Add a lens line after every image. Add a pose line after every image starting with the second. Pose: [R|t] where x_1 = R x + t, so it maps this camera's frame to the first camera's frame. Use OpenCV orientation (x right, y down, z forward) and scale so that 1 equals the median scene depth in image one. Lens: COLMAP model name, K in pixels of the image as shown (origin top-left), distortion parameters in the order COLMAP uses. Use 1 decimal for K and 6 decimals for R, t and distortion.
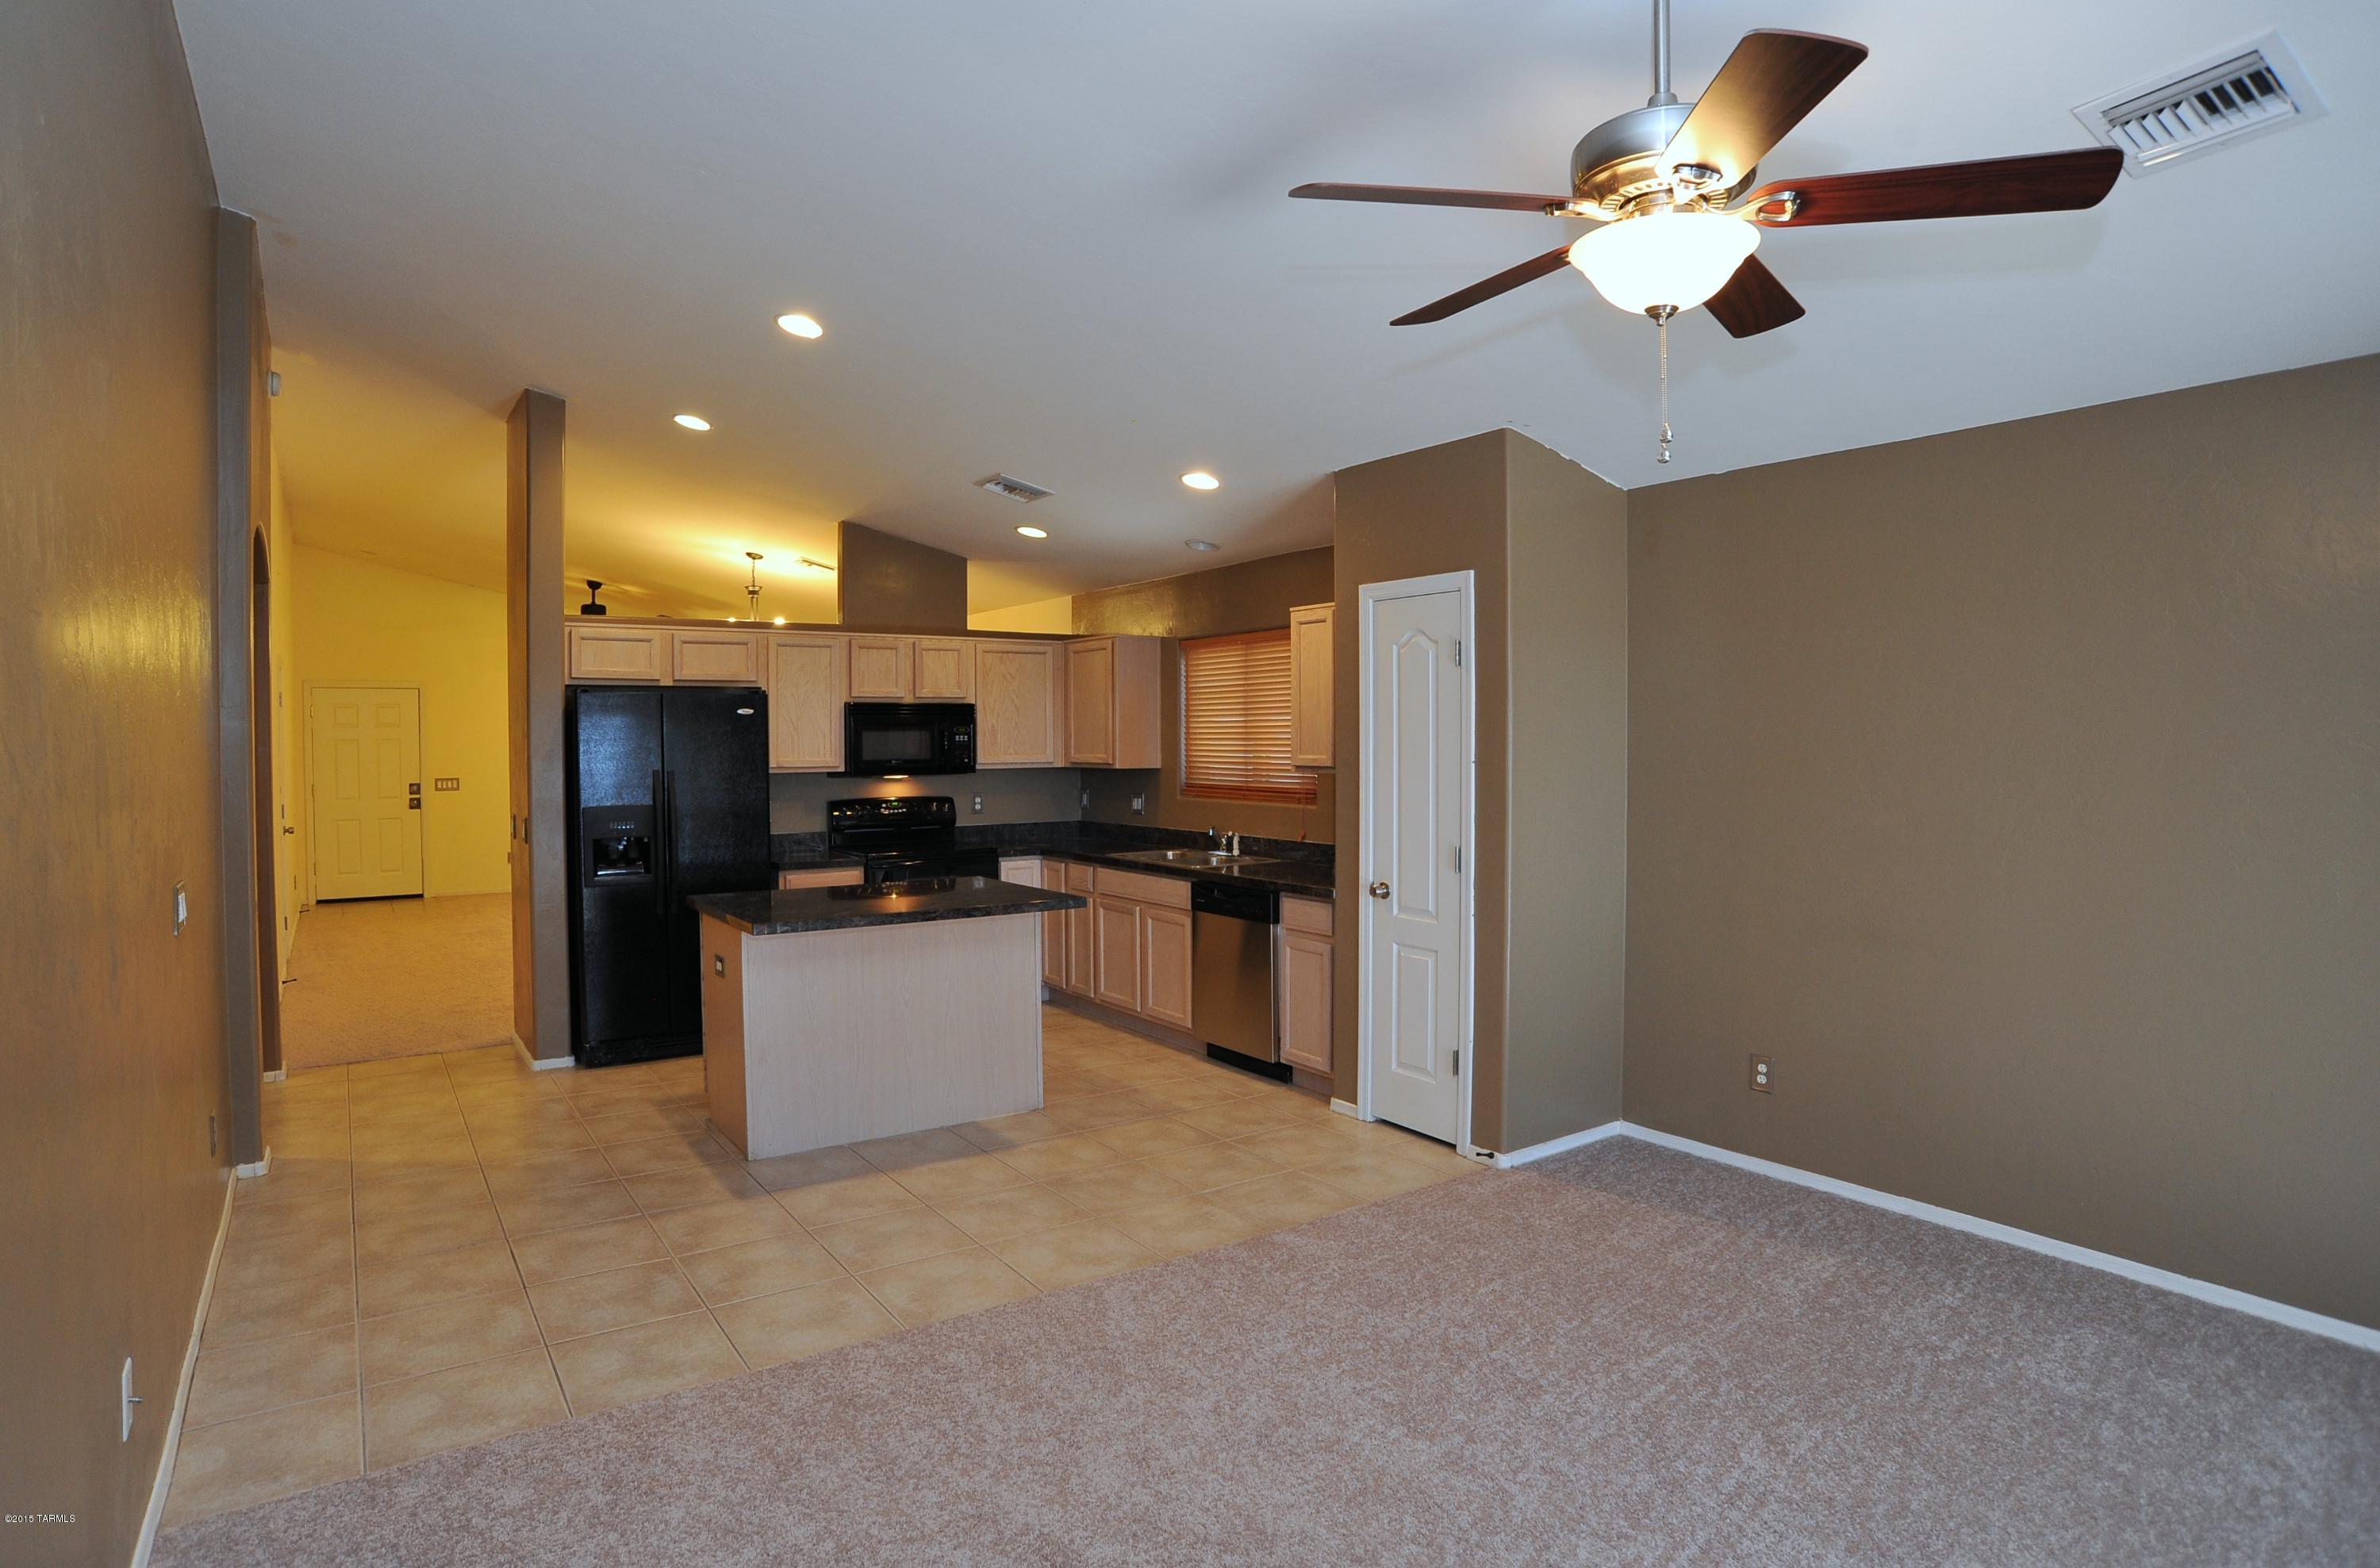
lens RADIAL K [[1269.3, 0, 1149.5], [0, 1269.3, 759.1], [0, 0, 1]] dist [-0.102544, 0.055061]
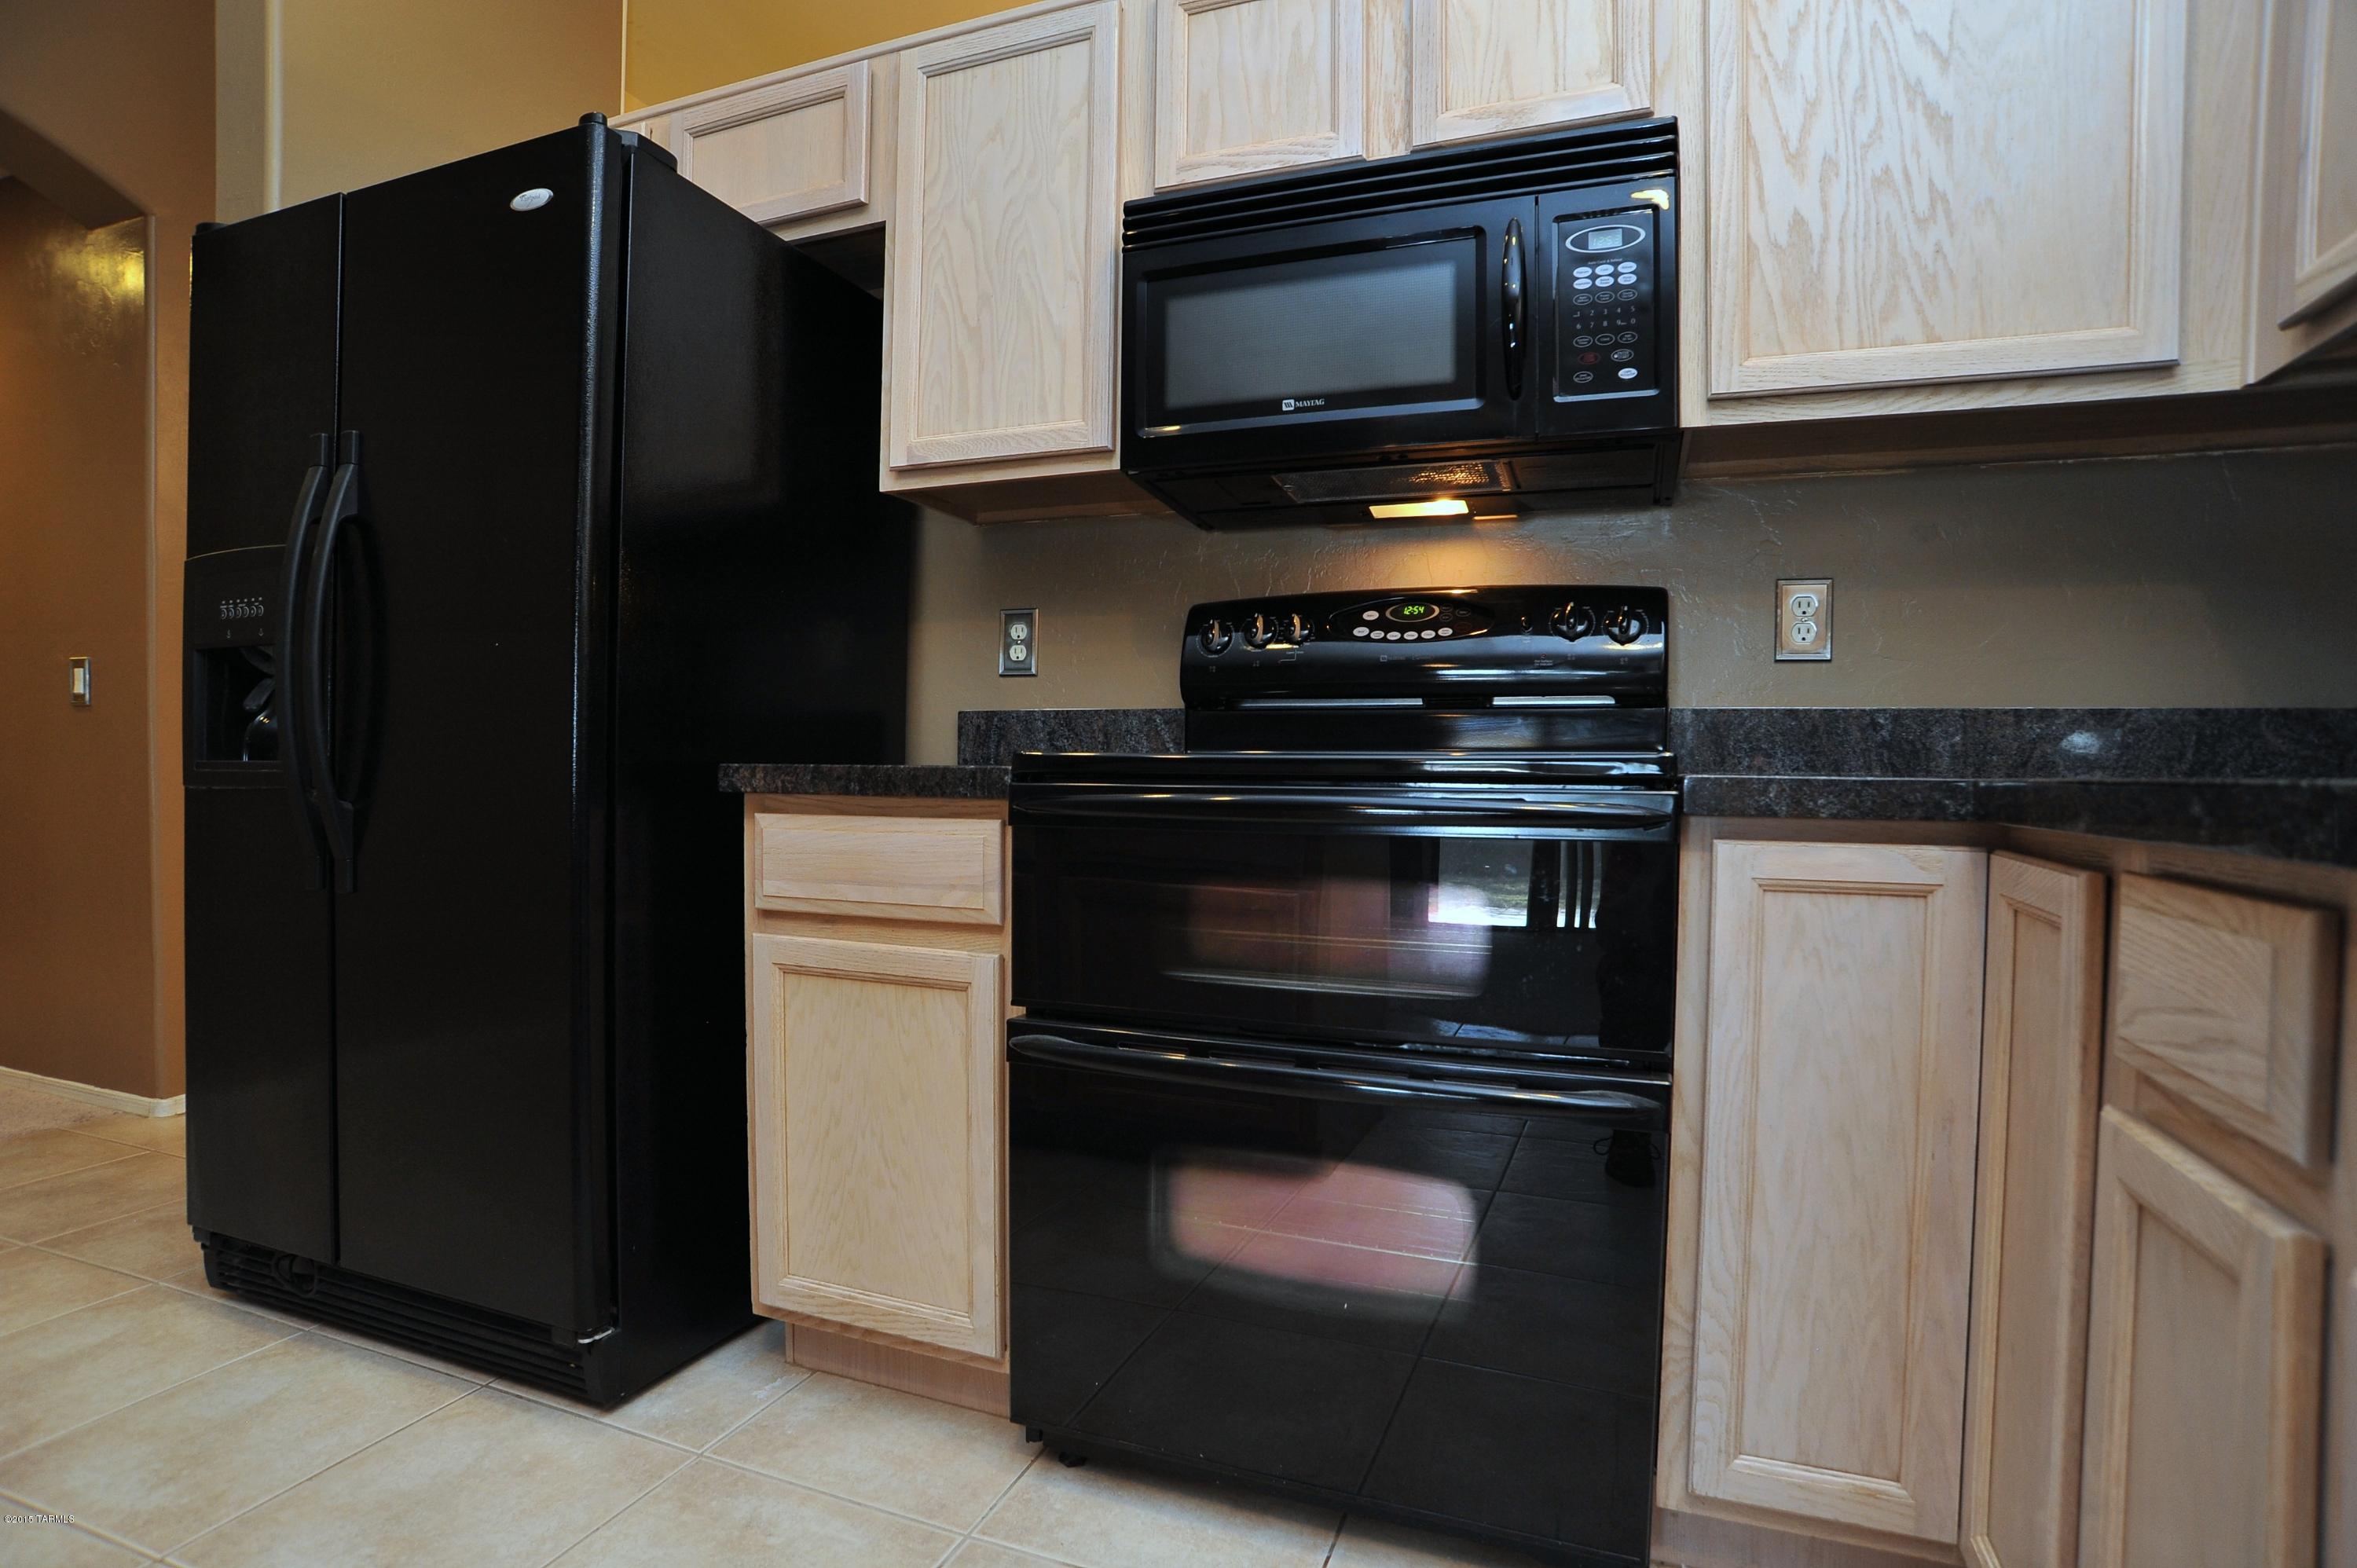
lens RADIAL K [[1189.6, 0, 1180.4], [0, 1189.6, 796.2], [0, 0, 1]] dist [-0.112416, 0.056030]
pose [[0.581367, 0.033623, -0.812946, -0.028350], [-0.028495, 0.999374, 0.020956, 0.081452], [0.813142, 0.010982, 0.581962, 0.933428]]
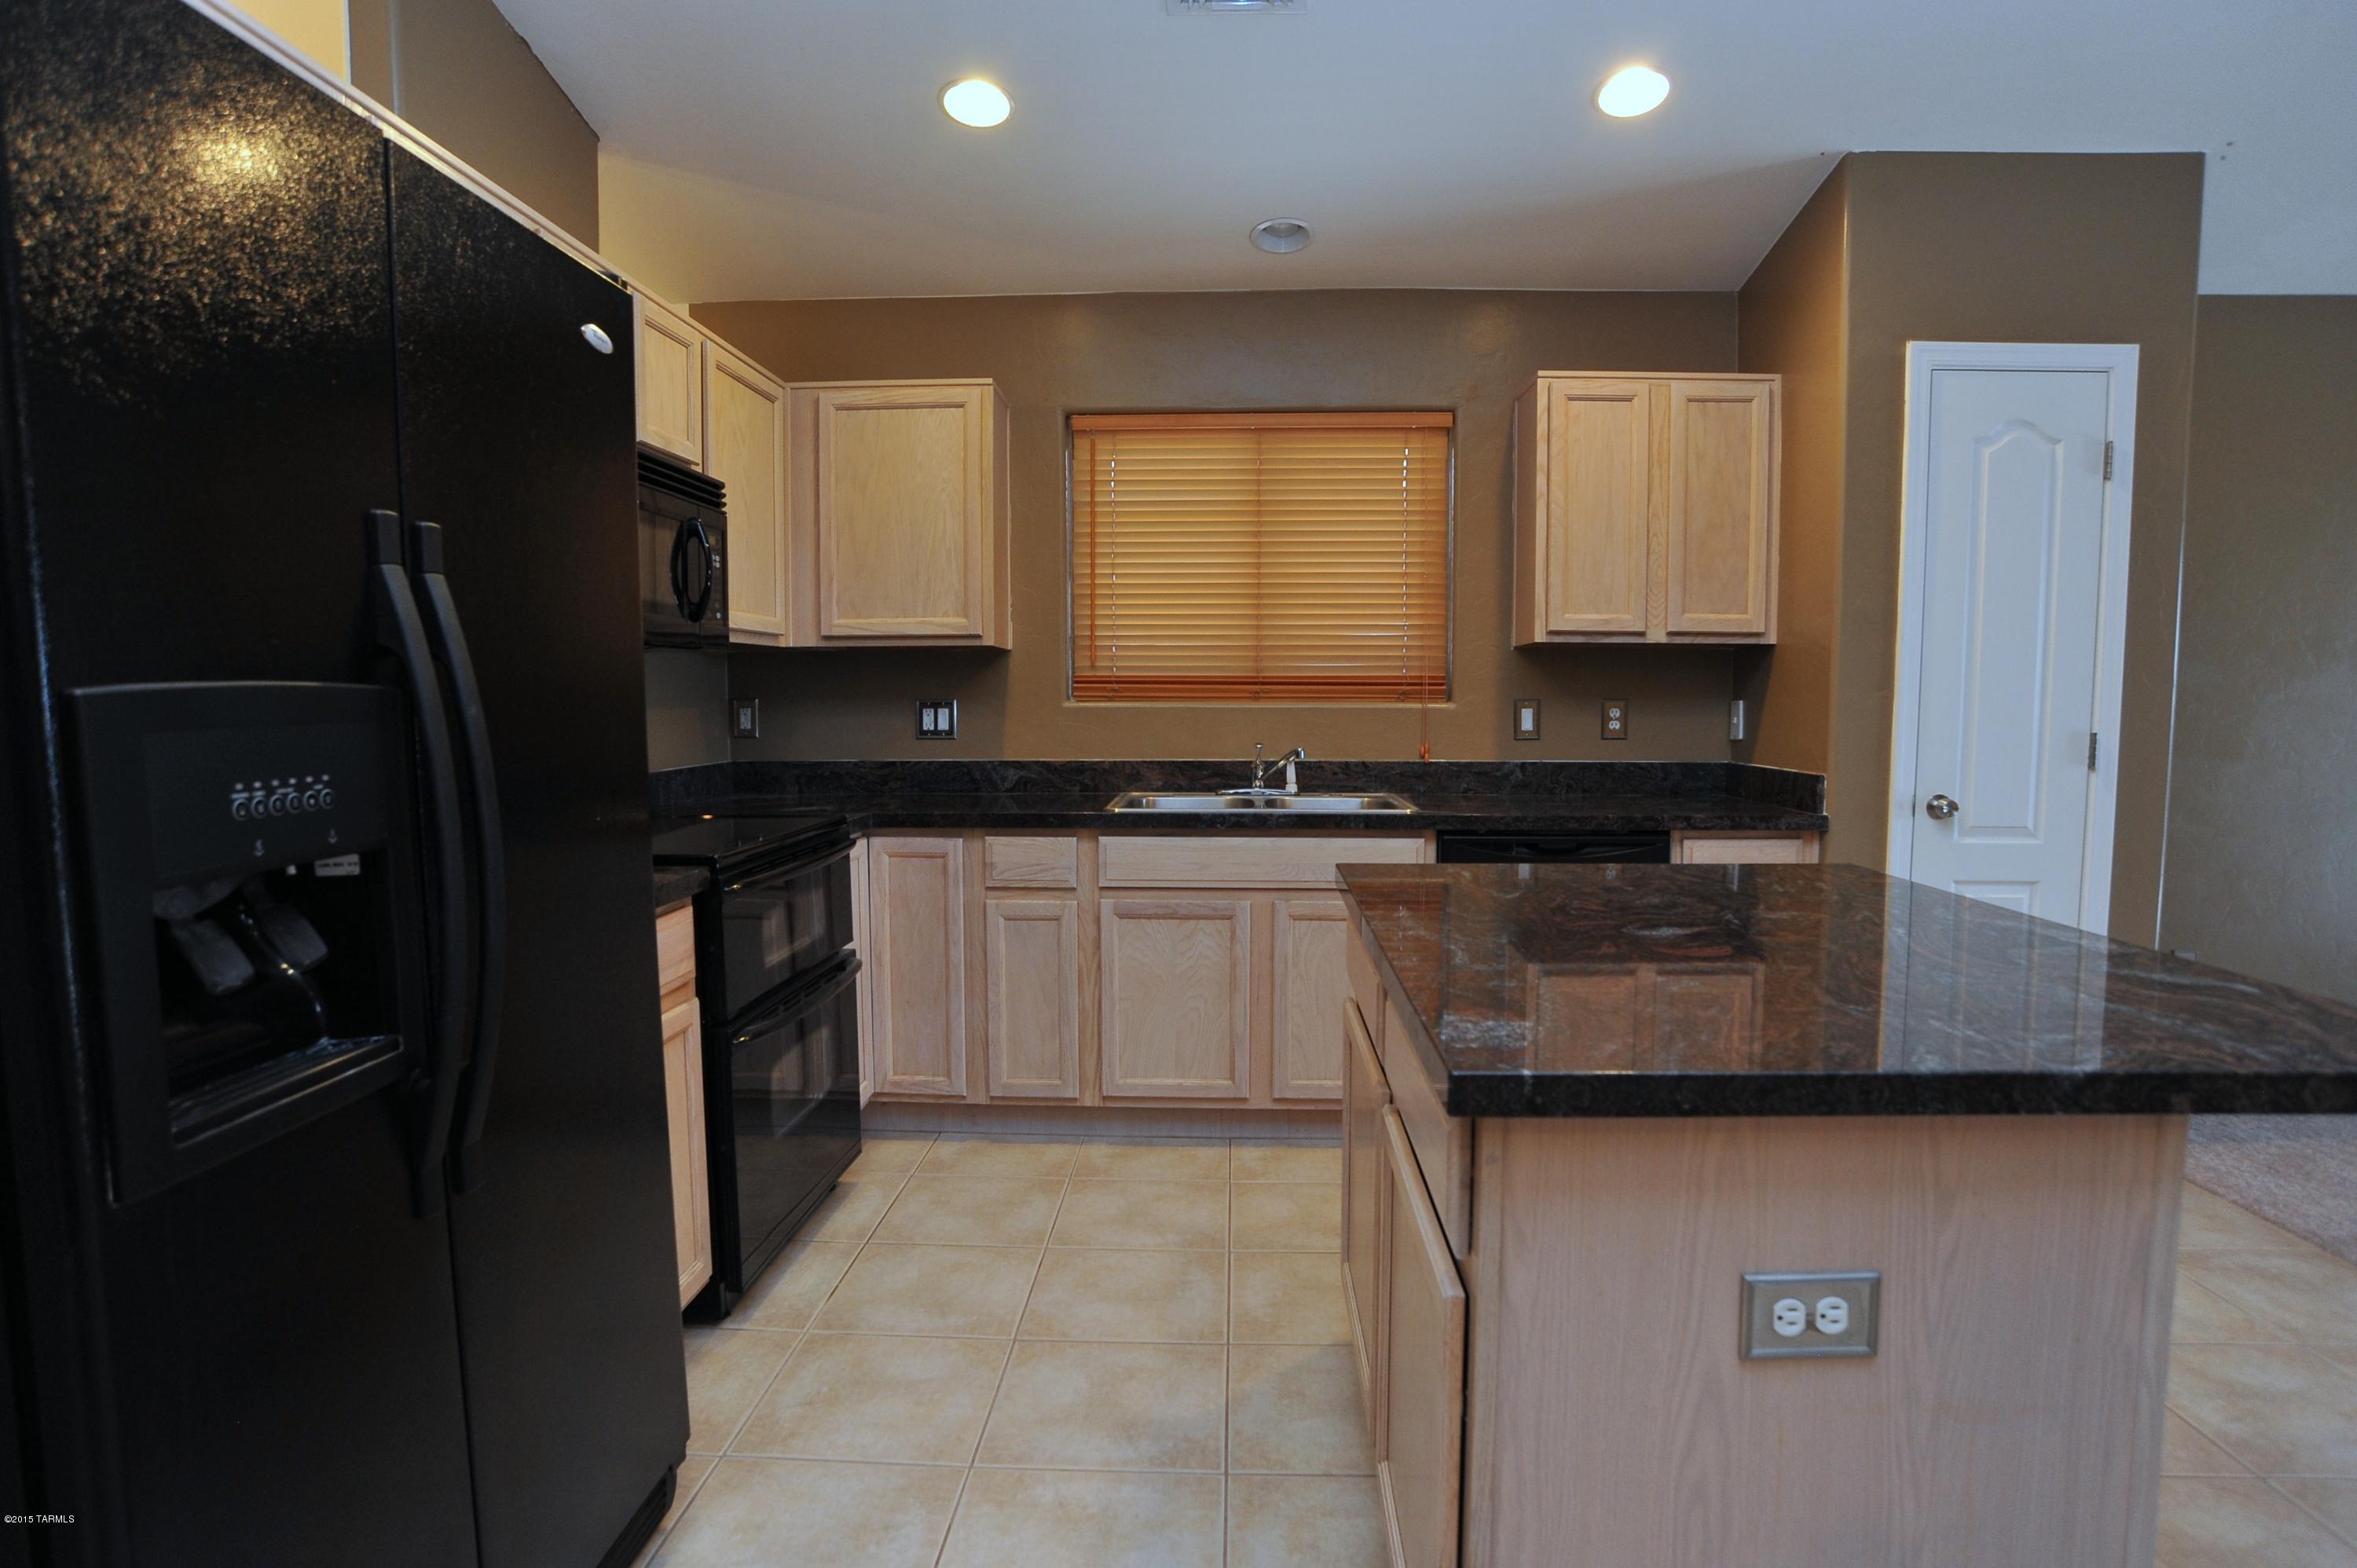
lens RADIAL K [[1266.9, 0, 1182.8], [0, 1266.9, 791.1], [0, 0, 1]] dist [-0.106998, 0.055267]
pose [[0.585374, -0.056923, 0.808763, -0.442175], [0.009679, 0.997952, 0.063233, 0.038712], [-0.810706, -0.029187, 0.584726, 0.721884]]
